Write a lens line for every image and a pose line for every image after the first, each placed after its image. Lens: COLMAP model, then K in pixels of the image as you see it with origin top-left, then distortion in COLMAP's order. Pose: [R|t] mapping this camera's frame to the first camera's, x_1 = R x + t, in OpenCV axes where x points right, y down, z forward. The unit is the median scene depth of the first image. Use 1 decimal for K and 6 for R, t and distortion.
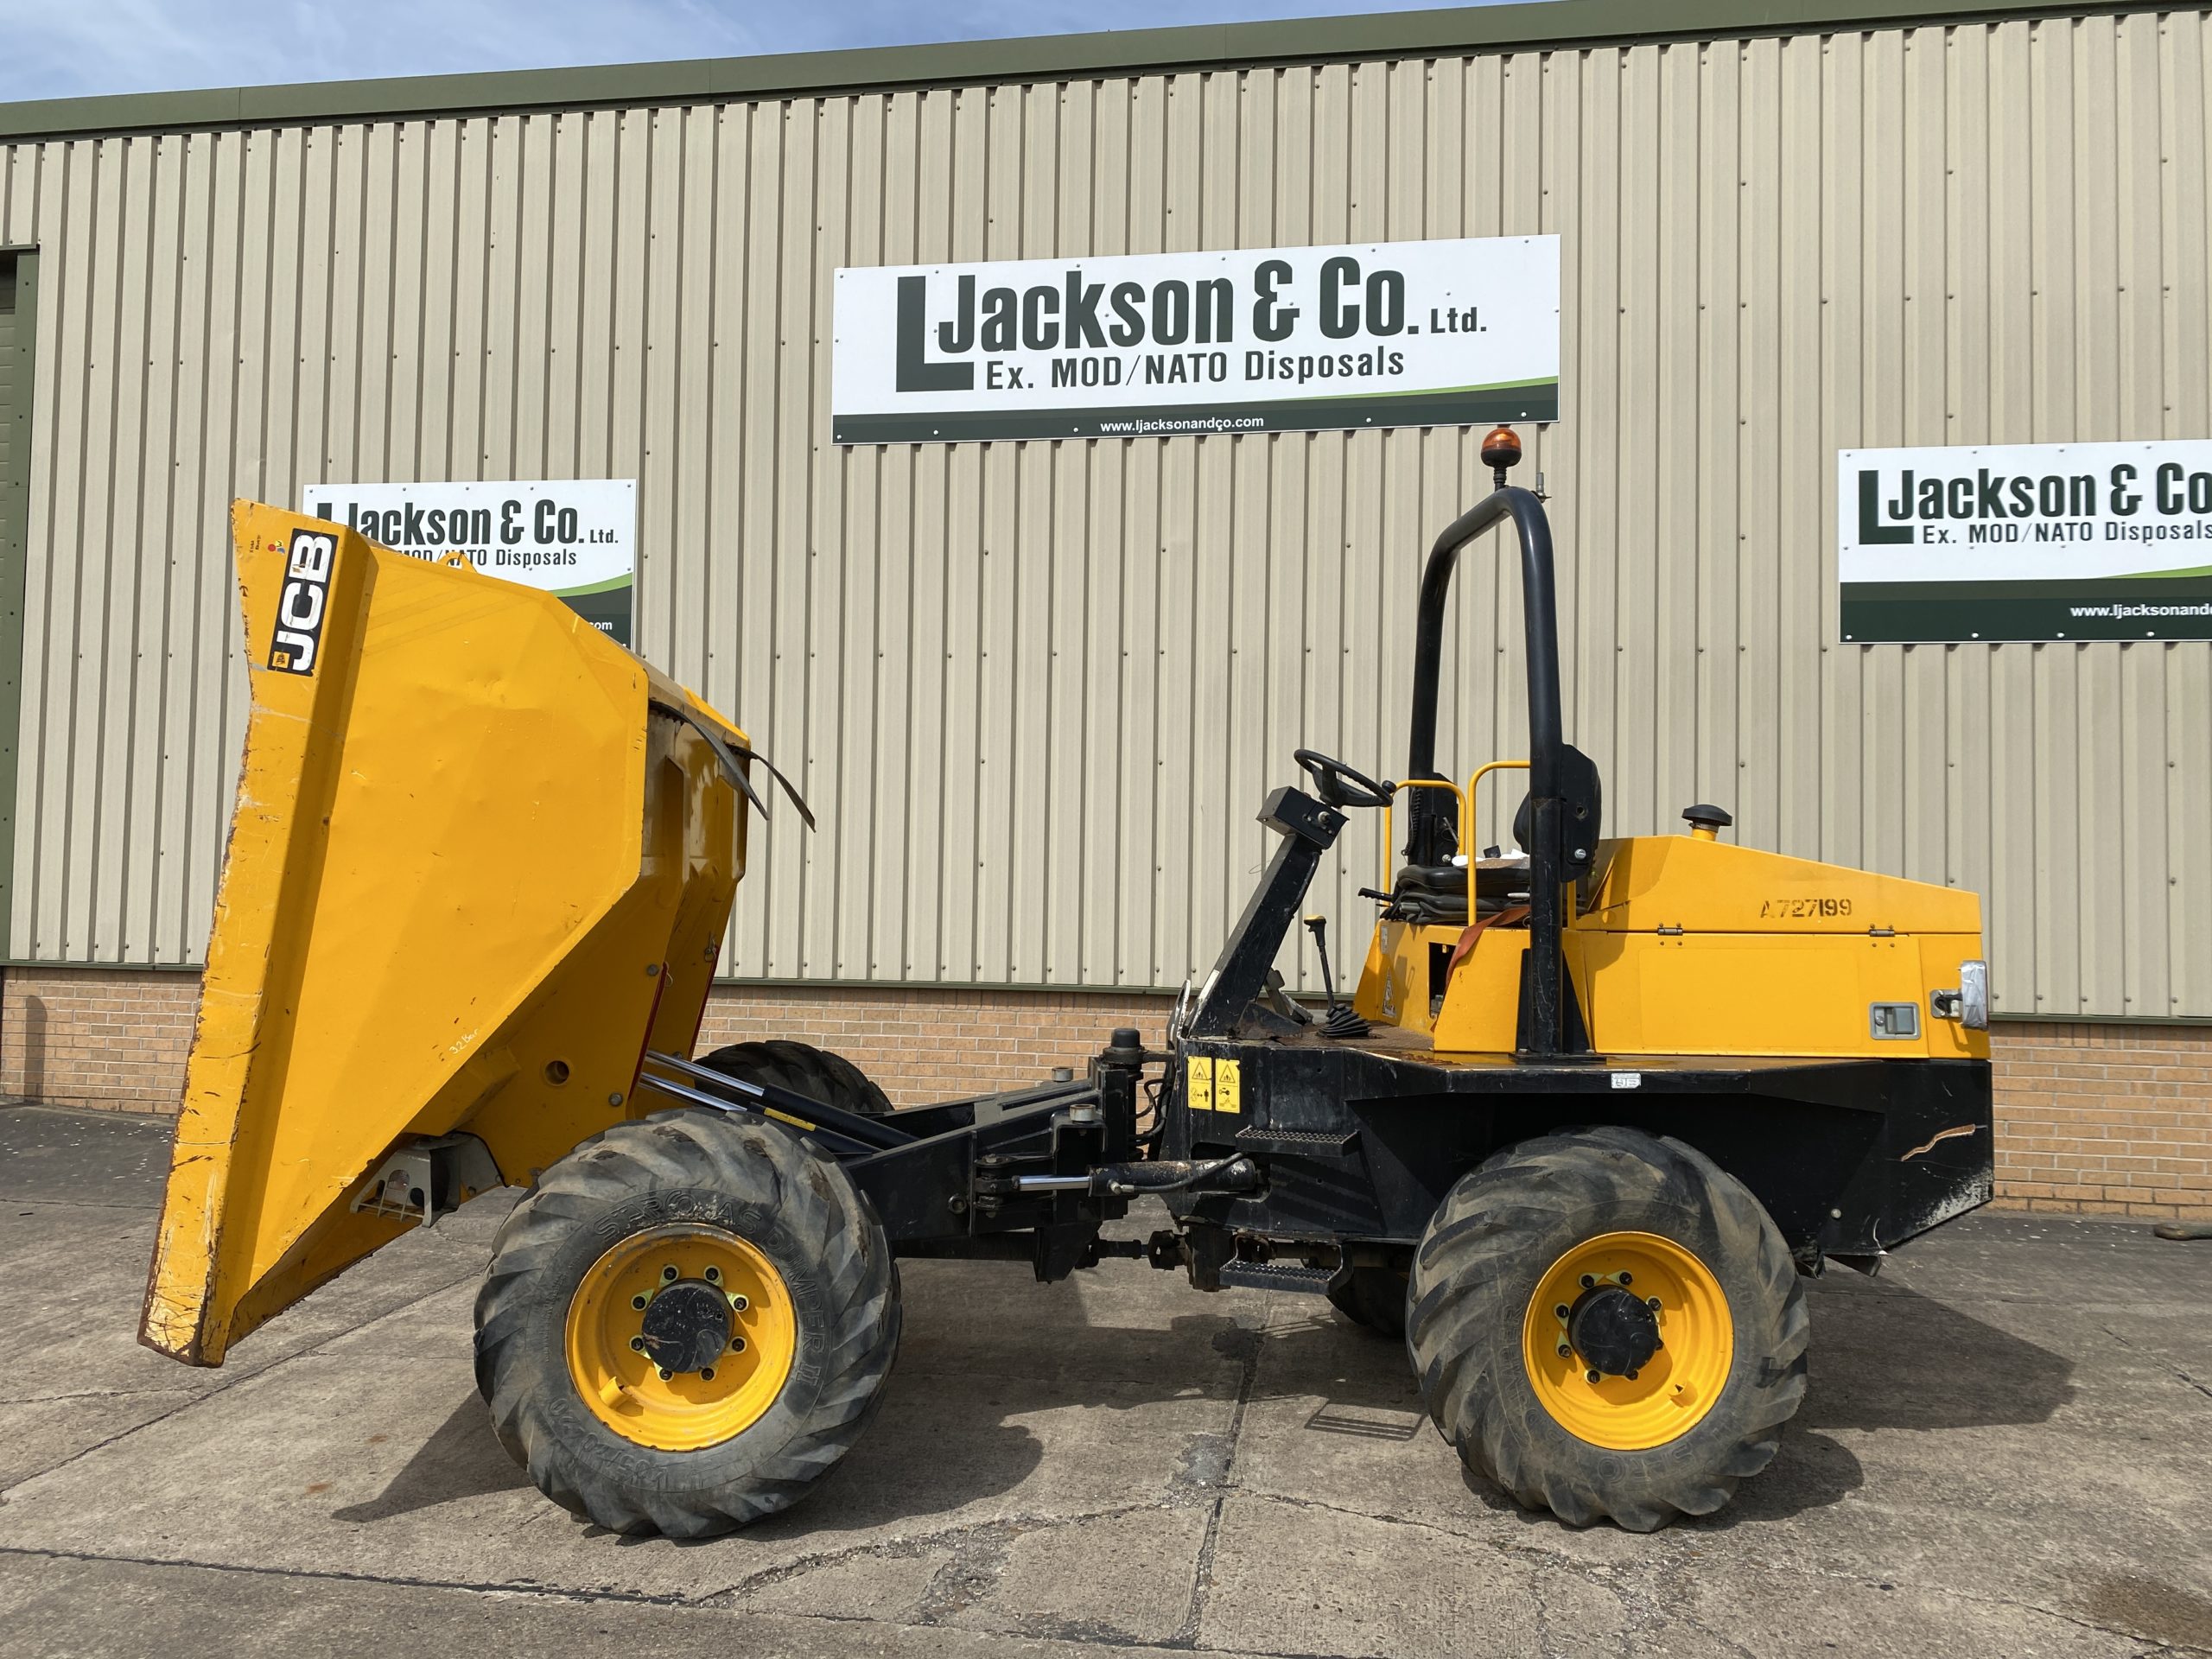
lens RADIAL K [[1691.4, 0, 1097.1], [0, 1691.4, 814.6], [0, 0, 1]] dist [0.021580, -0.019214]
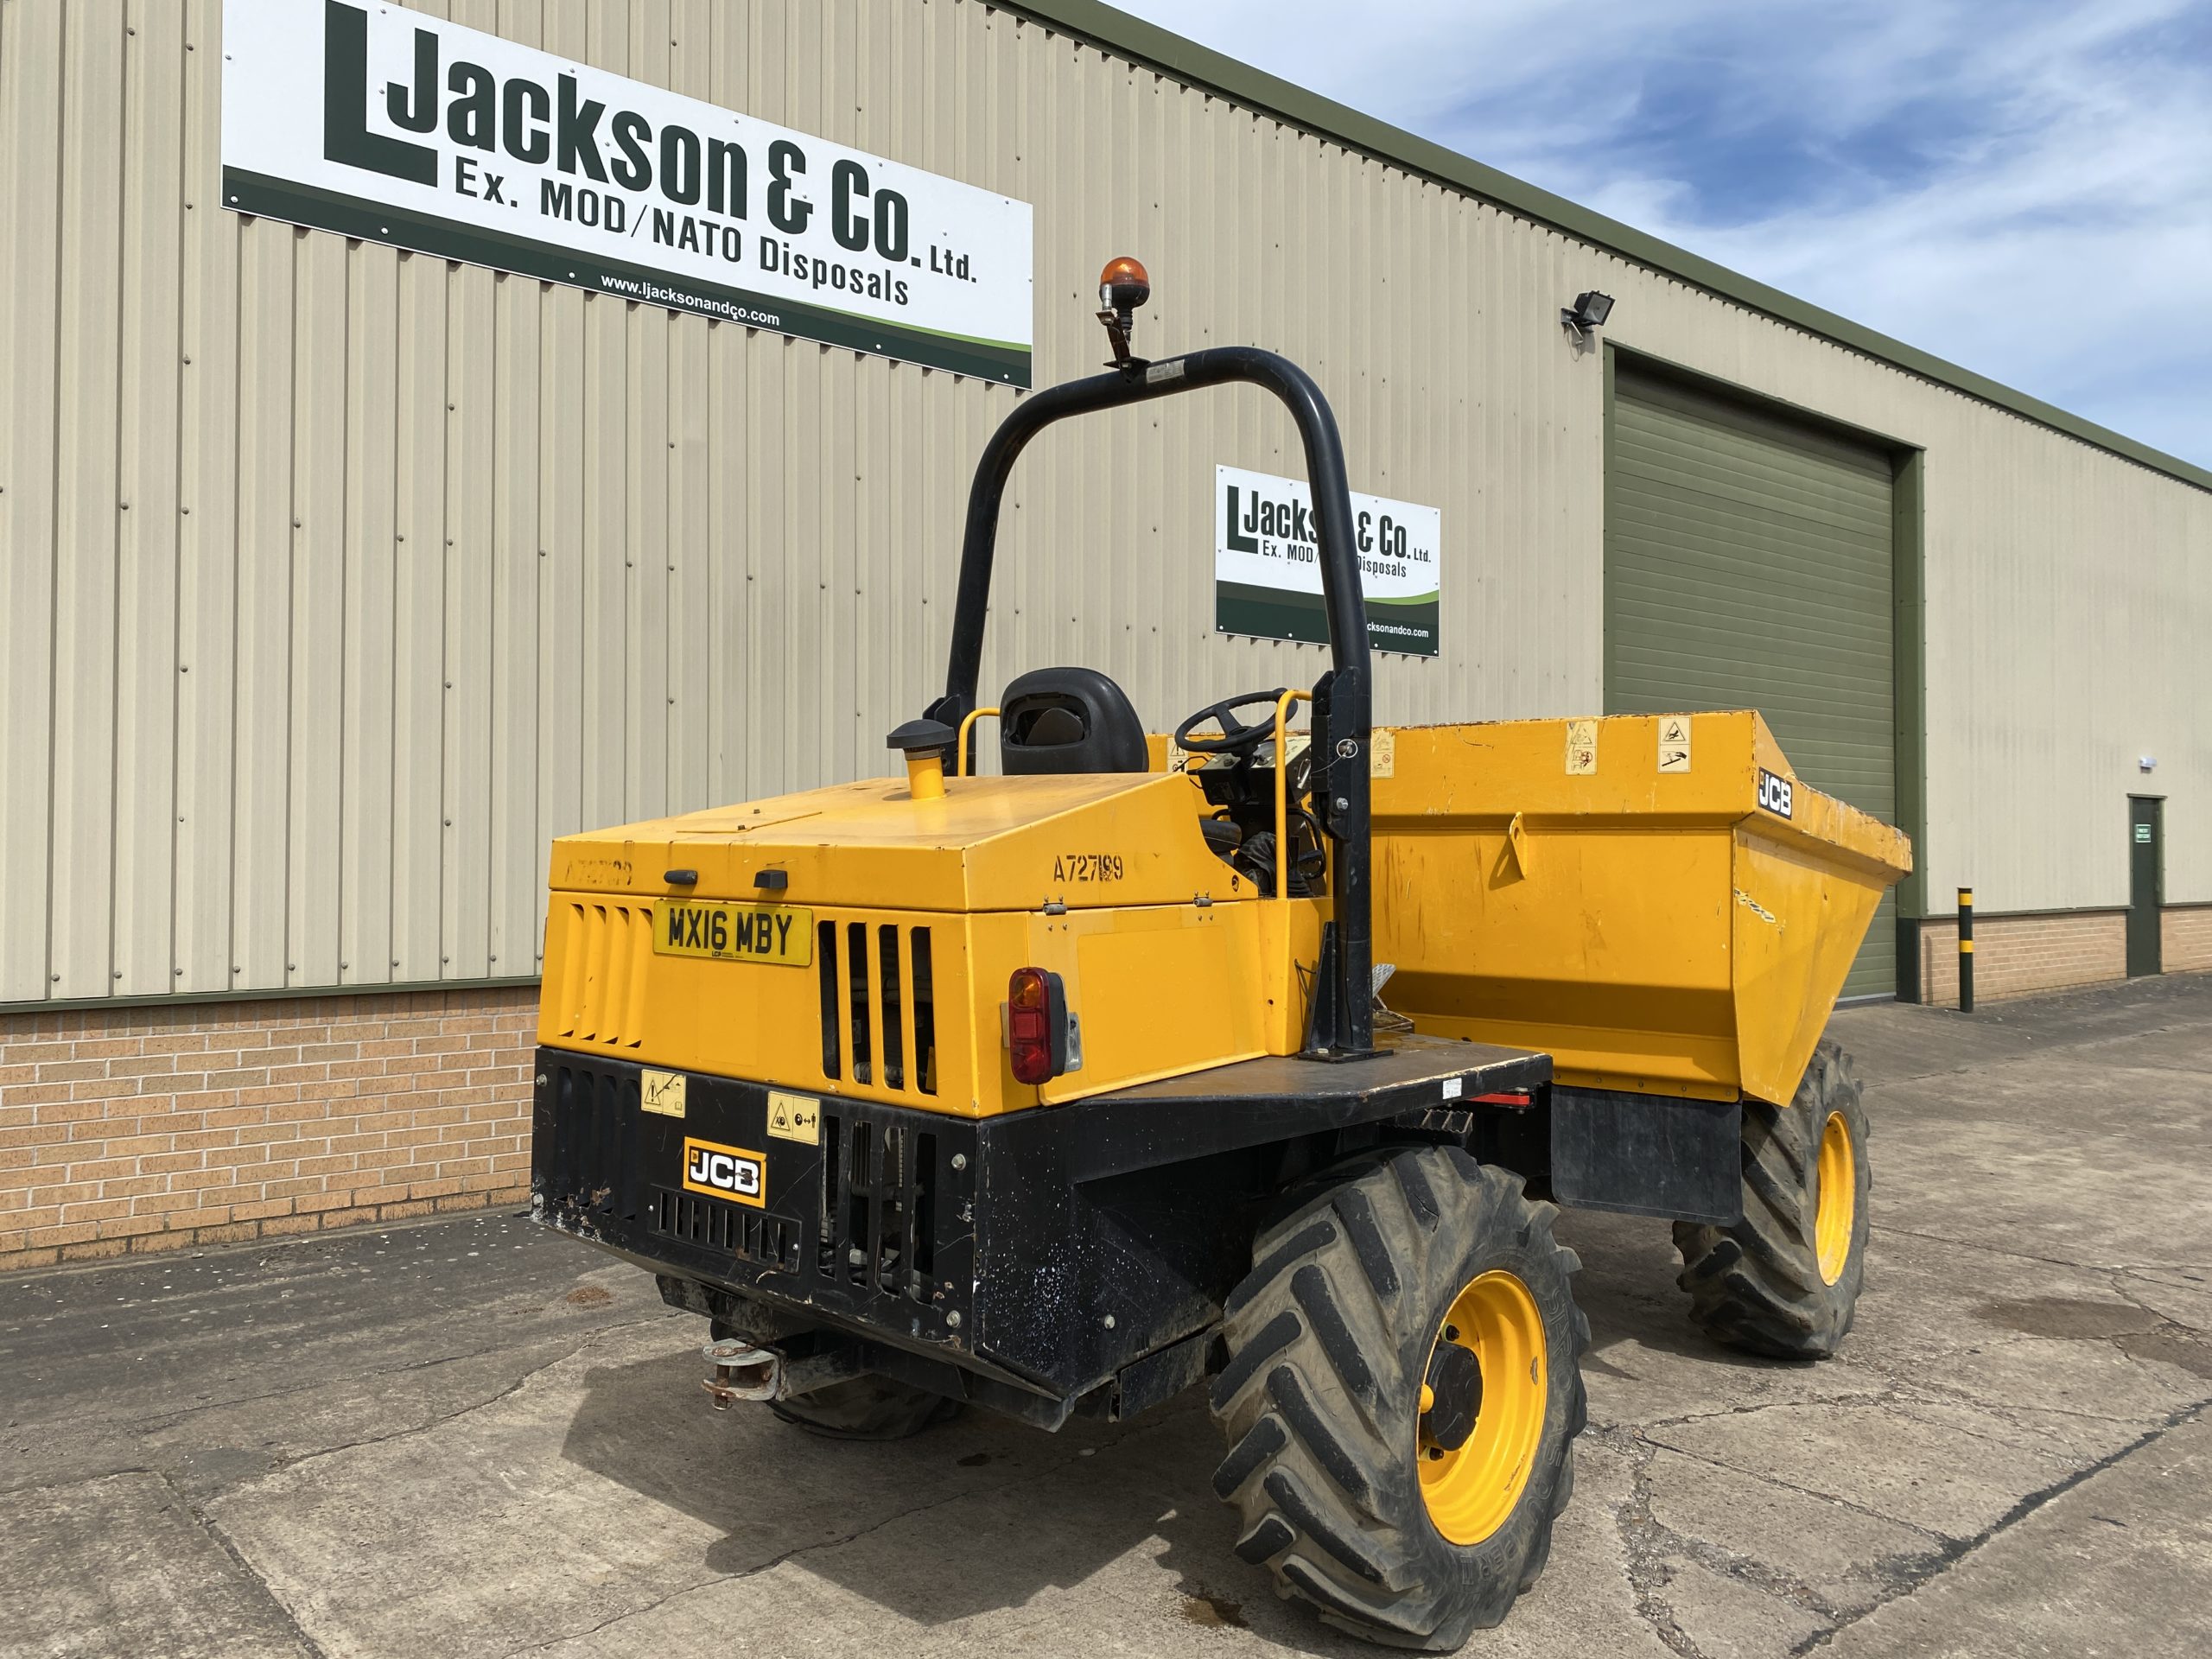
lens RADIAL K [[1691.4, 0, 1076.8], [0, 1691.4, 813.8], [0, 0, 1]] dist [0.021580, -0.019214]
pose [[0.652311, 0.002031, 0.757949, -0.477598], [-0.023113, 0.999585, 0.017214, 0.005854], [-0.757599, -0.028748, 0.652087, 0.302796]]
